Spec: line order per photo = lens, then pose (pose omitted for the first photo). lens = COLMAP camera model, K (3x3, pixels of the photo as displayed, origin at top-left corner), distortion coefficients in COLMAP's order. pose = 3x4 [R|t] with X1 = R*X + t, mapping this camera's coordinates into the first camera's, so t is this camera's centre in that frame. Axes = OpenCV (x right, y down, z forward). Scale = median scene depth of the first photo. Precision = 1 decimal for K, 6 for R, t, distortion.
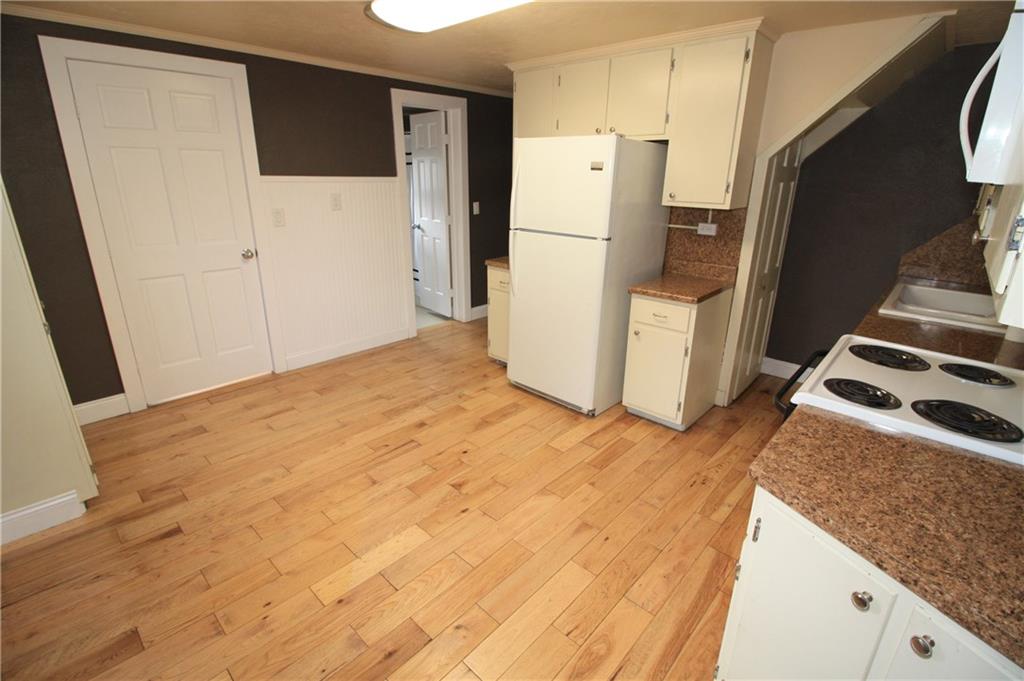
lens RADIAL K [[474.5, 0, 514.8], [0, 474.5, 340.2], [0, 0, 1]] dist [-0.001586, -0.024611]
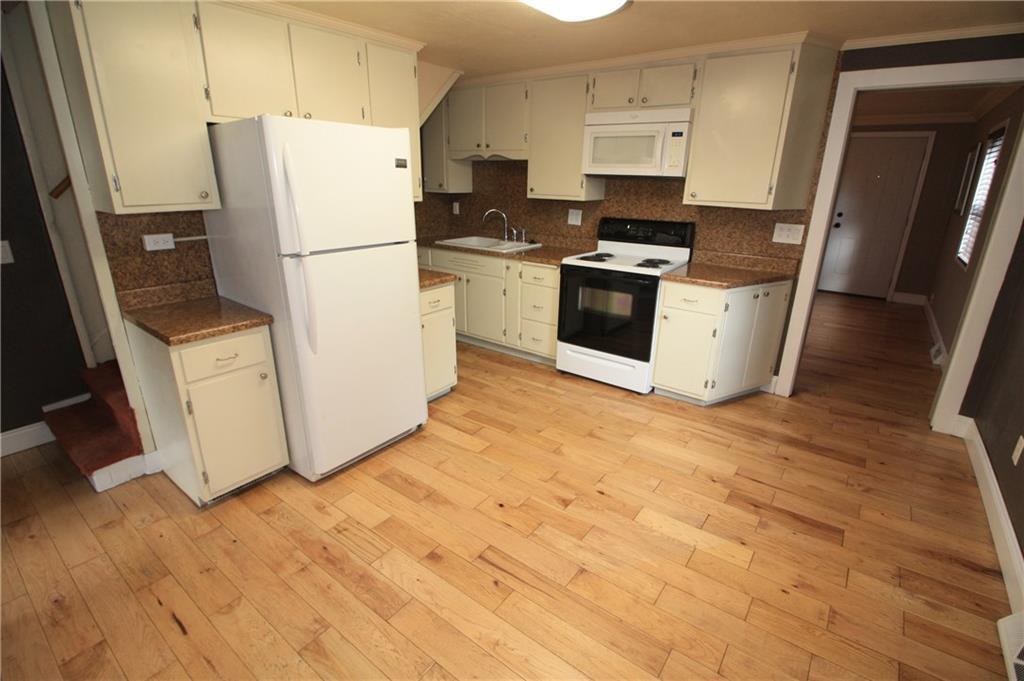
lens RADIAL K [[474.5, 0, 514.8], [0, 474.5, 340.2], [0, 0, 1]] dist [-0.001586, -0.024611]
pose [[-0.104696, -0.336079, 0.935996, -0.831049], [0.313623, 0.881987, 0.351767, -0.324736], [-0.943758, 0.330379, 0.013062, 0.907383]]
